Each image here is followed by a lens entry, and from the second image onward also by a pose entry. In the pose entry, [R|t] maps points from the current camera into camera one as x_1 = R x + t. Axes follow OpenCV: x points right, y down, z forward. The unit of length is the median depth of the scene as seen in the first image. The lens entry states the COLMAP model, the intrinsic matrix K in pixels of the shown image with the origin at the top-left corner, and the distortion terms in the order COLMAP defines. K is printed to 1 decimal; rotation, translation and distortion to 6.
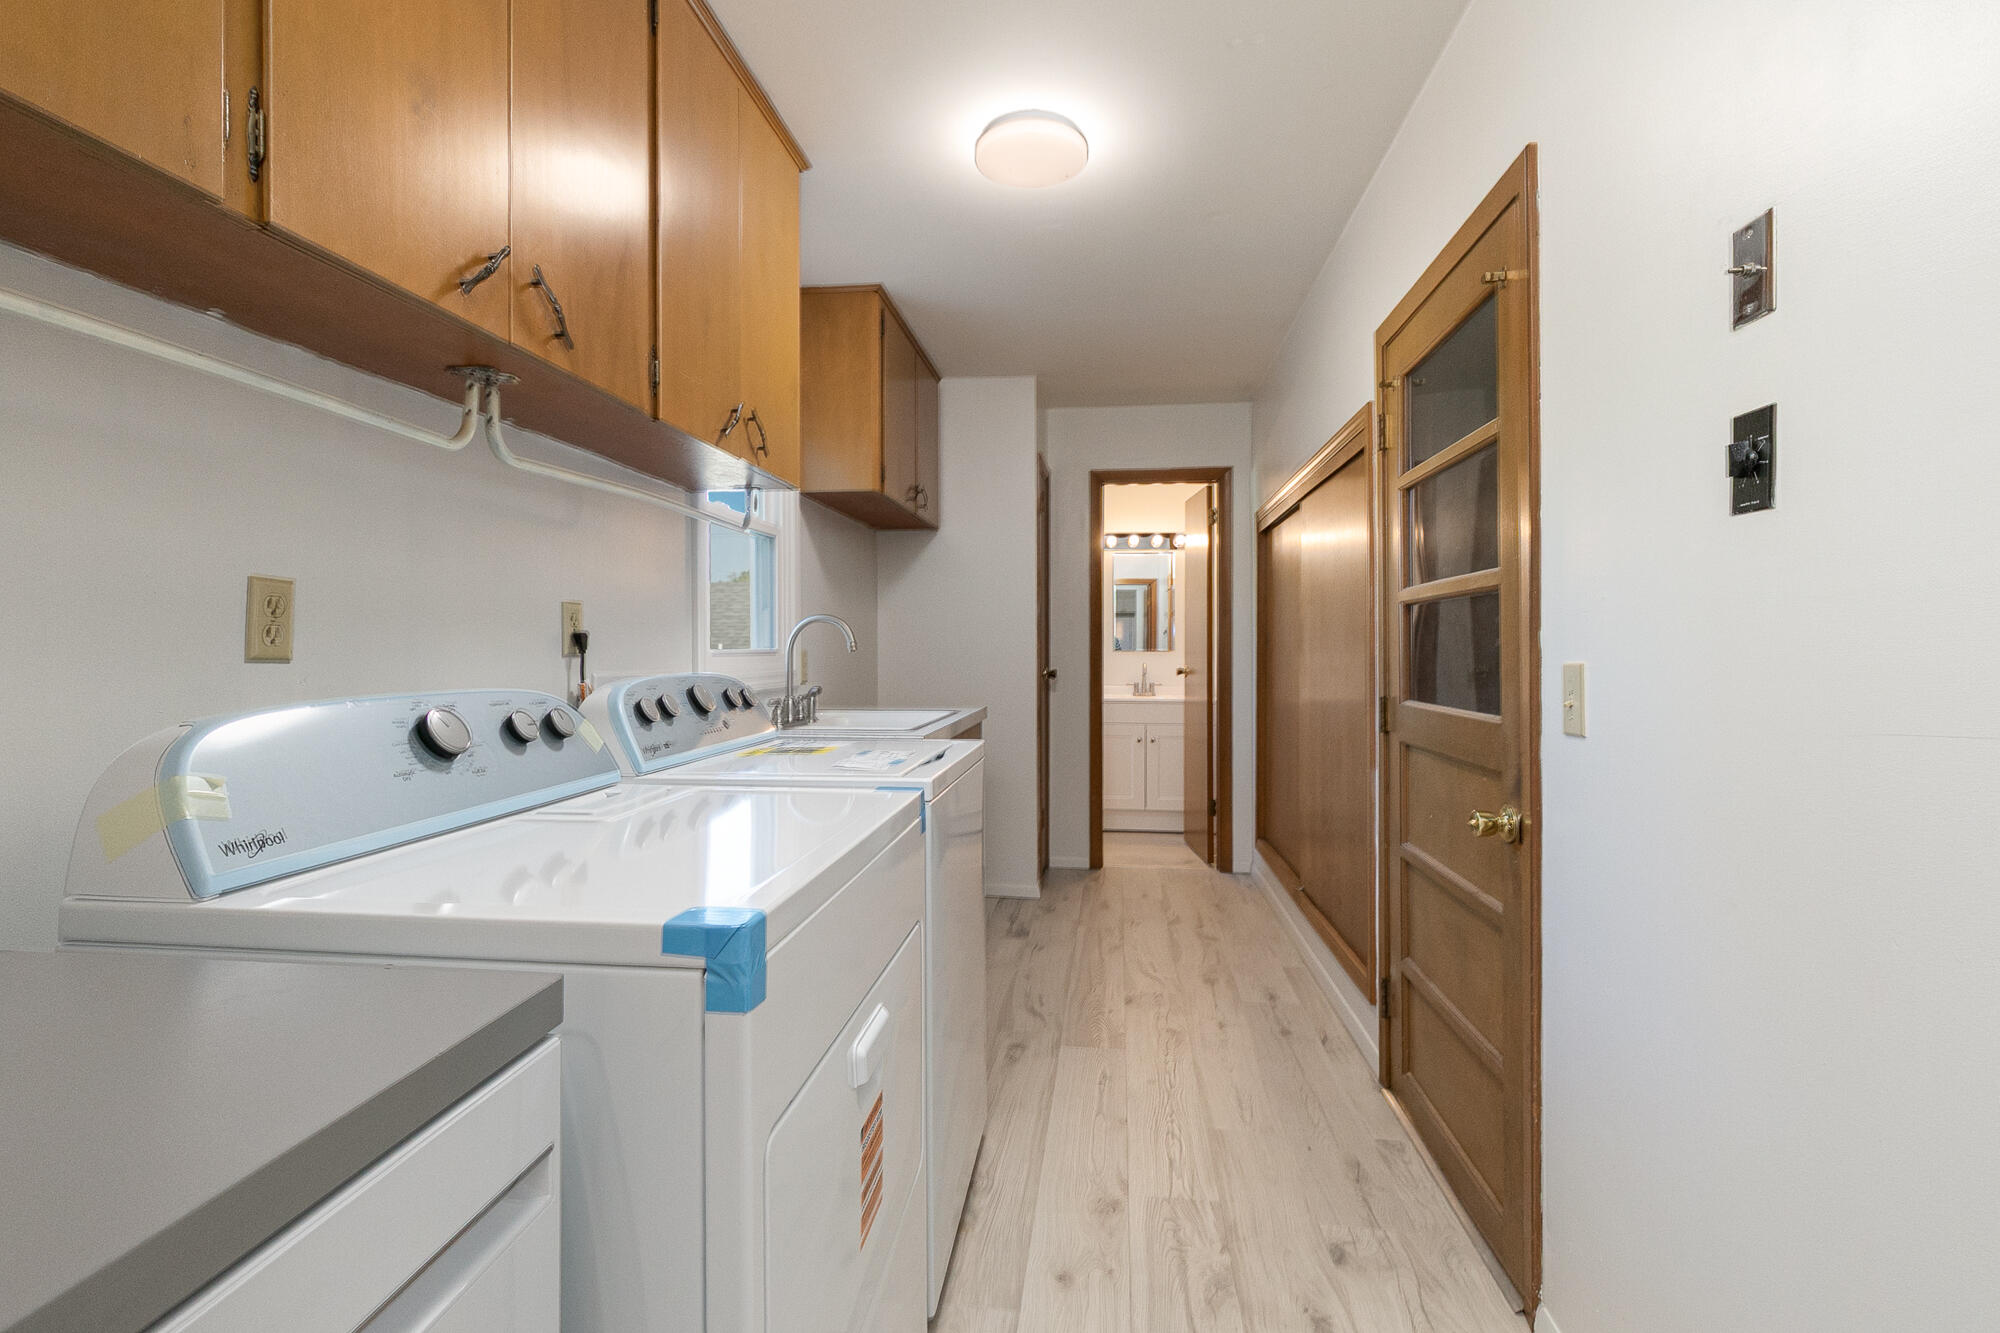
lens RADIAL K [[913.3, 0, 1000.0], [0, 913.3, 666.5], [0, 0, 1]] dist [0.000678, 0.000150]
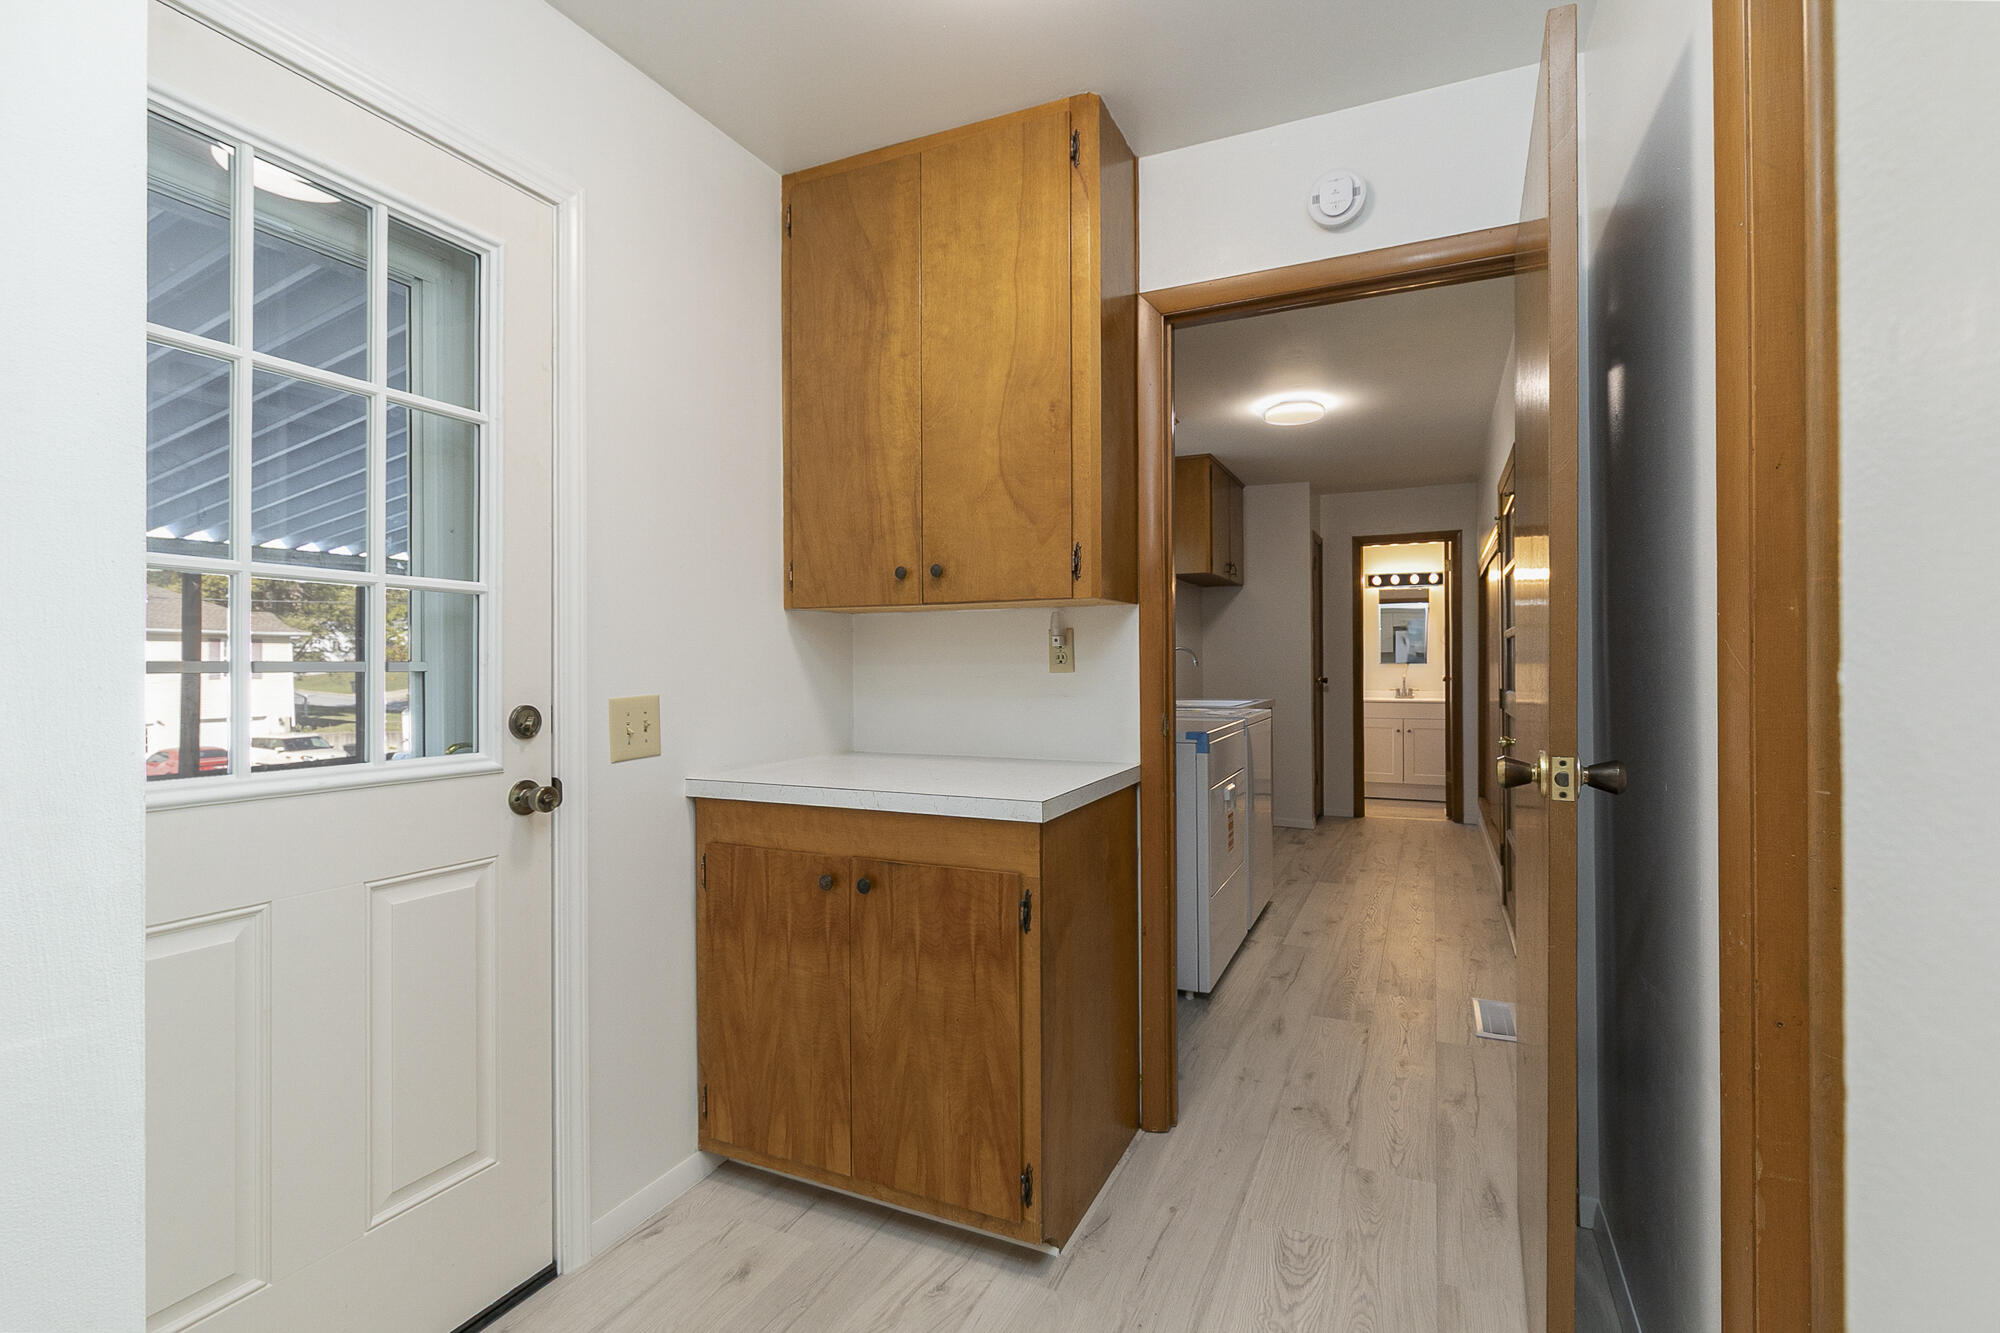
lens RADIAL K [[927.1, 0, 1000.0], [0, 927.1, 666.5], [0, 0, 1]] dist [-0.000443, 0.000038]
pose [[0.950835, -0.006773, -0.309624, 0.023635], [0.001840, 0.999867, -0.016222, 0.009475], [0.309693, 0.014854, 0.950721, -0.557707]]
